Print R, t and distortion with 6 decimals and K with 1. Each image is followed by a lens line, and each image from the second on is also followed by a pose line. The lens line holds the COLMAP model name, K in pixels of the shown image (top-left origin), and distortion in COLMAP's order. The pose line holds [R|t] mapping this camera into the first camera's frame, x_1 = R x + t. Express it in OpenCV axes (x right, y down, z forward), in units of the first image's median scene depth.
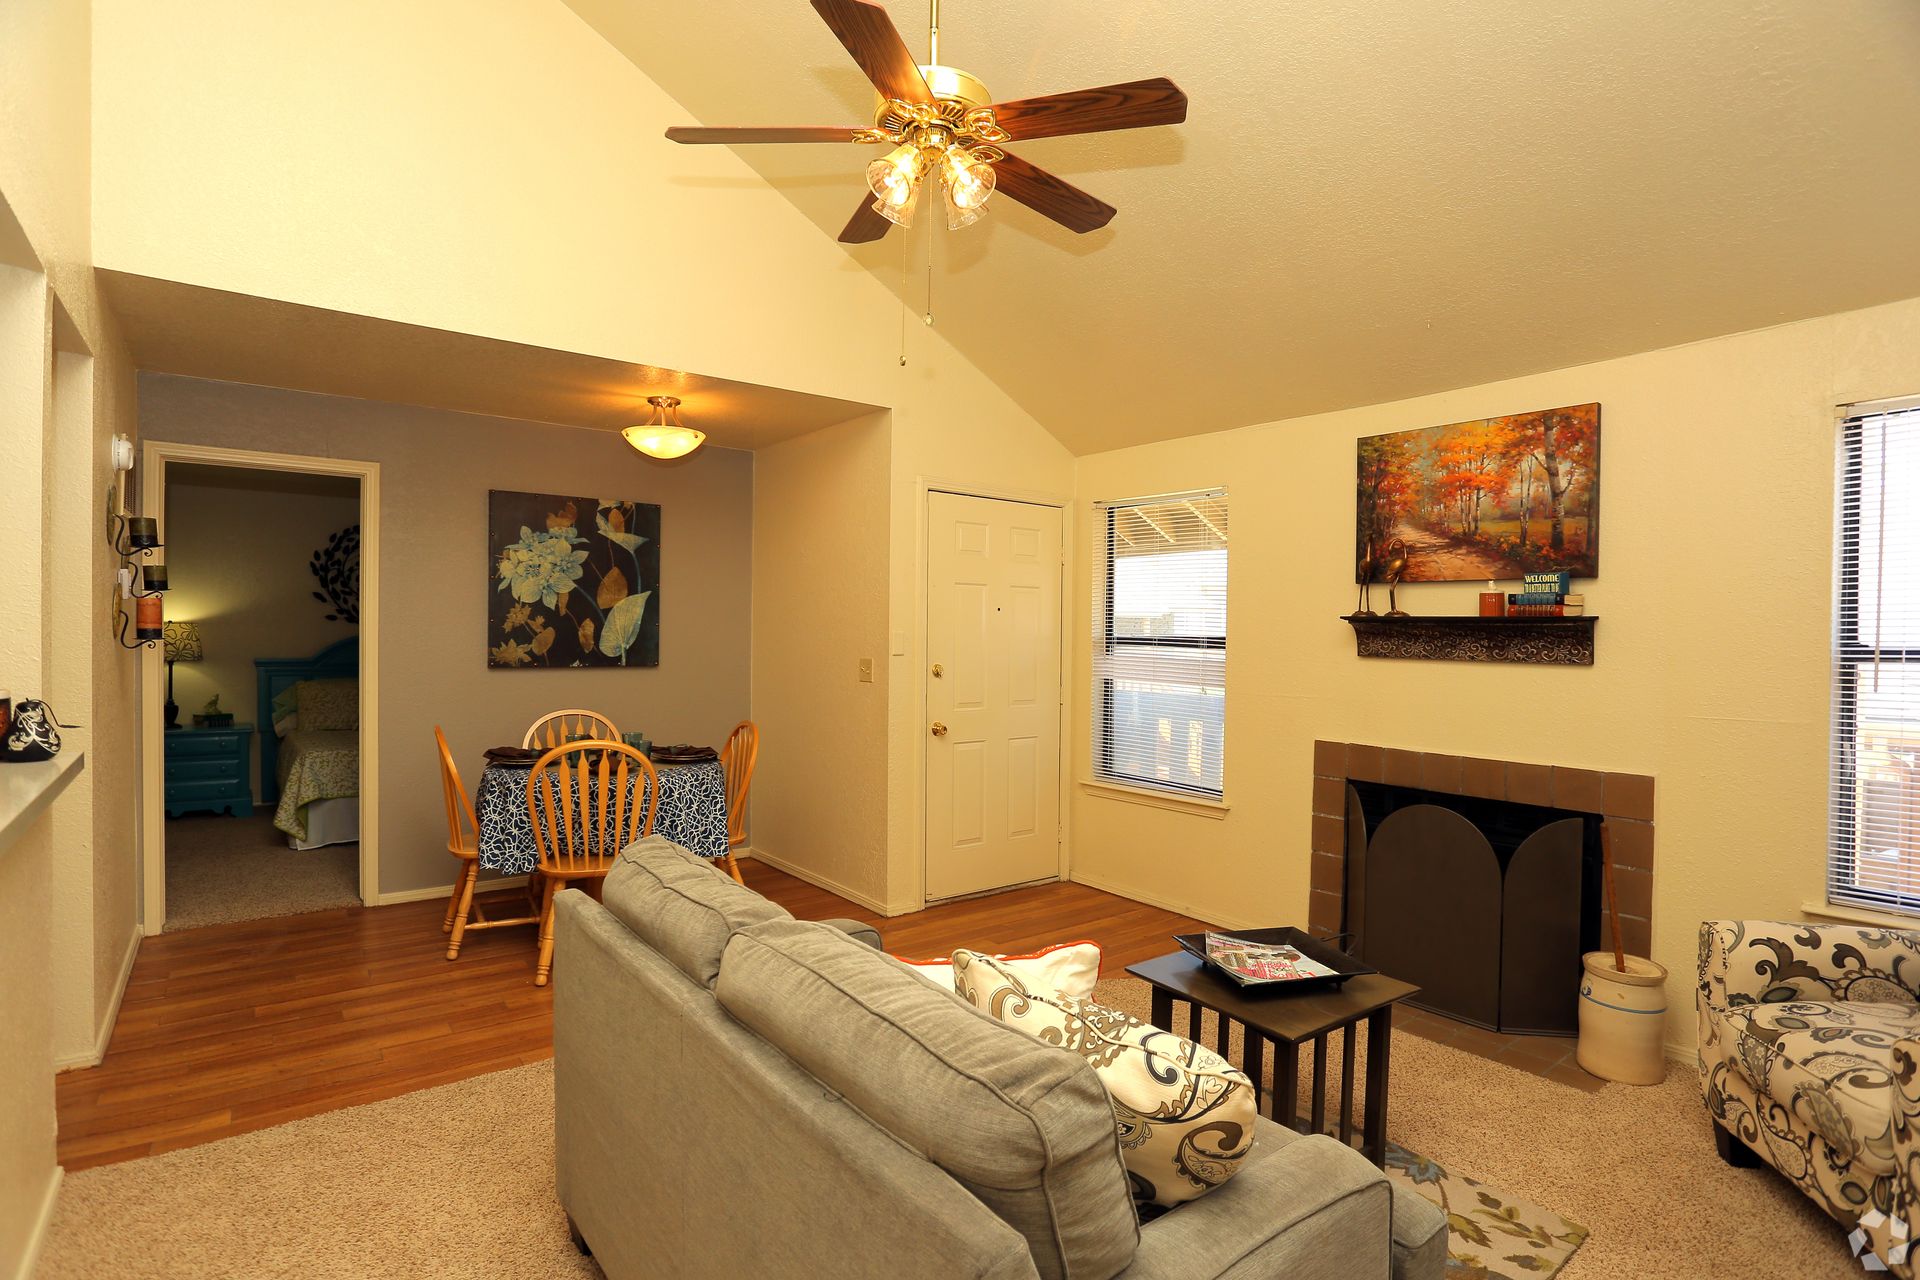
lens RADIAL K [[984.4, 0, 957.6], [0, 984.4, 633.6], [0, 0, 1]] dist [-0.028153, 0.004463]
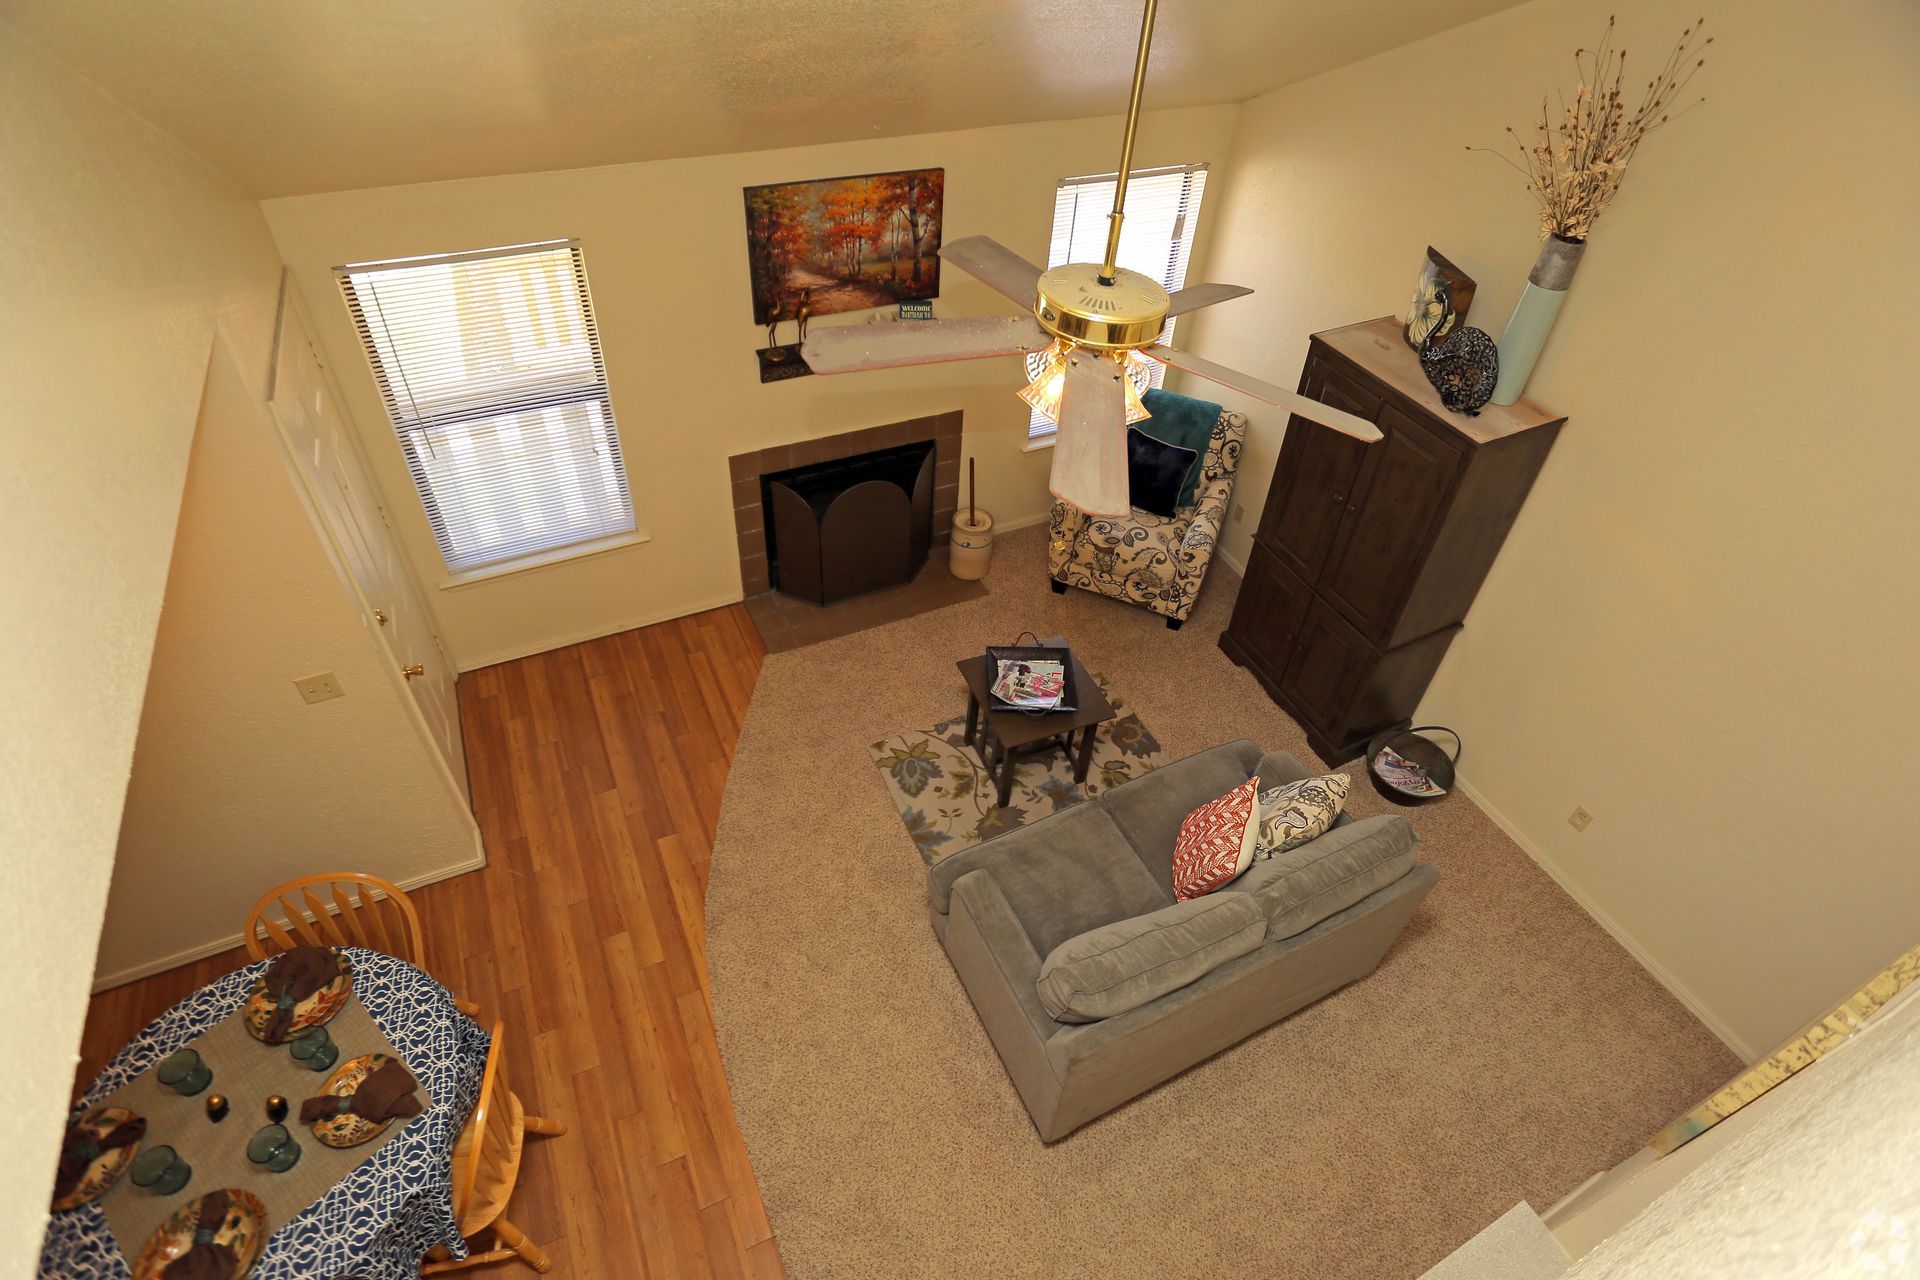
lens RADIAL K [[984.4, 0, 969.9], [0, 984.4, 595.9], [0, 0, 1]] dist [-0.028153, 0.004463]
pose [[0.199742, -0.652380, 0.731098, -0.538587], [-0.055110, 0.737473, 0.673125, -0.580539], [-0.978298, -0.174742, 0.111351, 0.608218]]
